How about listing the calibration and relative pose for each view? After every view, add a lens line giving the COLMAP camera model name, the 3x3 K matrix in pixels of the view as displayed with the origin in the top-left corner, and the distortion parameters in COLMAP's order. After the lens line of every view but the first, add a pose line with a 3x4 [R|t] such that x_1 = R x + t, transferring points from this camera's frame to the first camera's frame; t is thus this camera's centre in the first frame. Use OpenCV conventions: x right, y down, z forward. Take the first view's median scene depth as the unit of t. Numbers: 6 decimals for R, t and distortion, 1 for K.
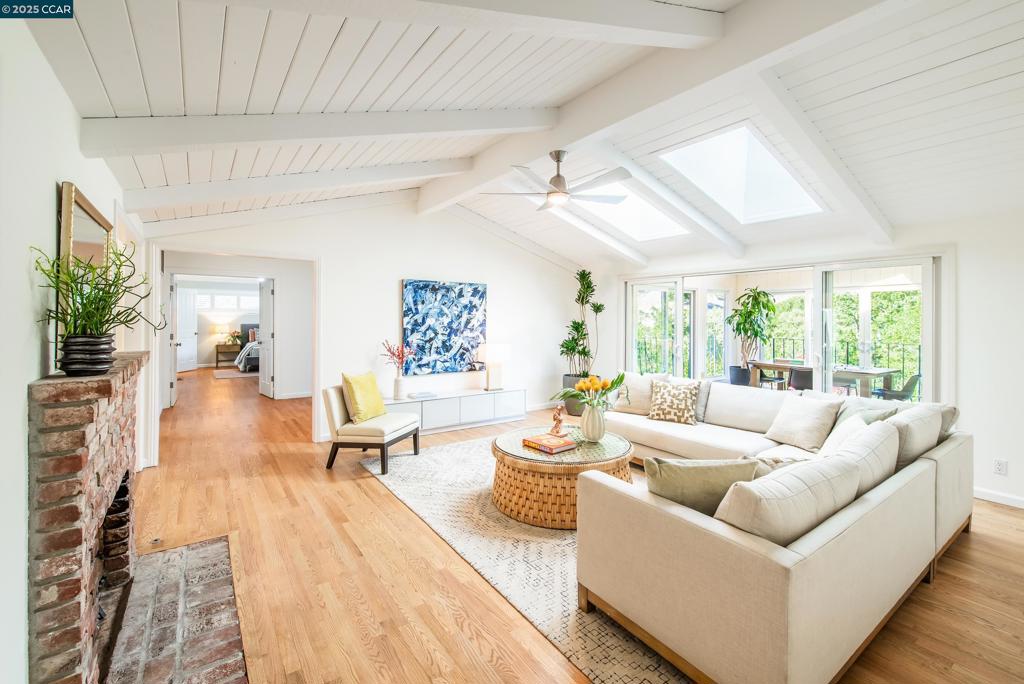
lens RADIAL K [[446.6, 0, 526.3], [0, 446.6, 315.1], [0, 0, 1]] dist [-0.002449, -0.000467]
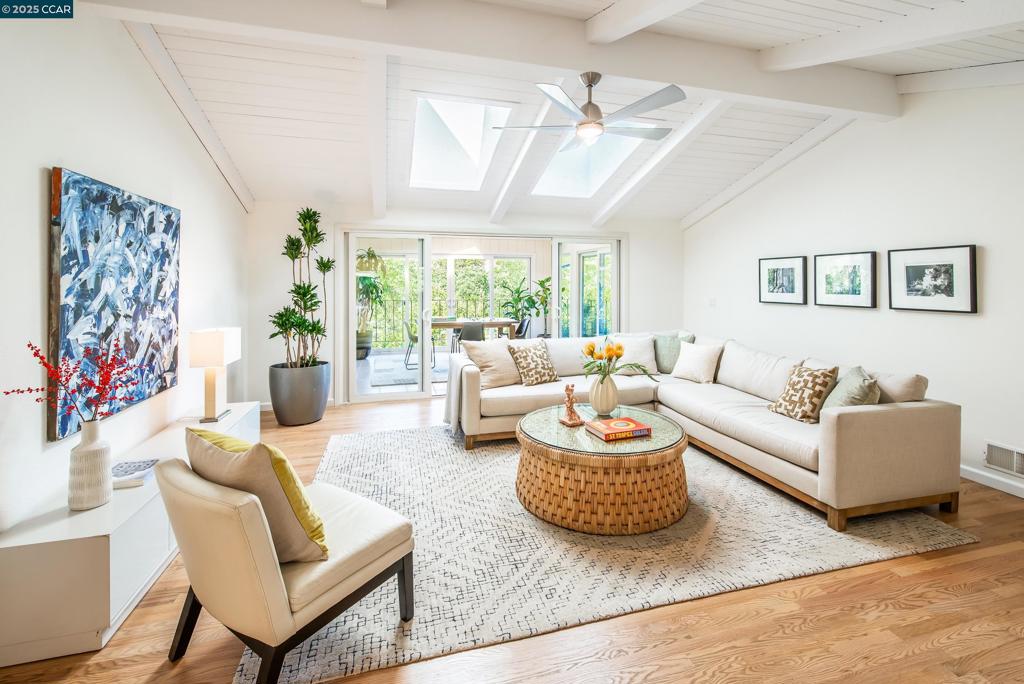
lens RADIAL K [[446.6, 0, 523.3], [0, 446.6, 285.0], [0, 0, 1]] dist [-0.002449, -0.000467]
pose [[0.348770, -0.010603, 0.937148, -0.451242], [-0.004051, 0.999910, 0.012821, 0.006157], [-0.937200, -0.008268, 0.348695, 0.504150]]
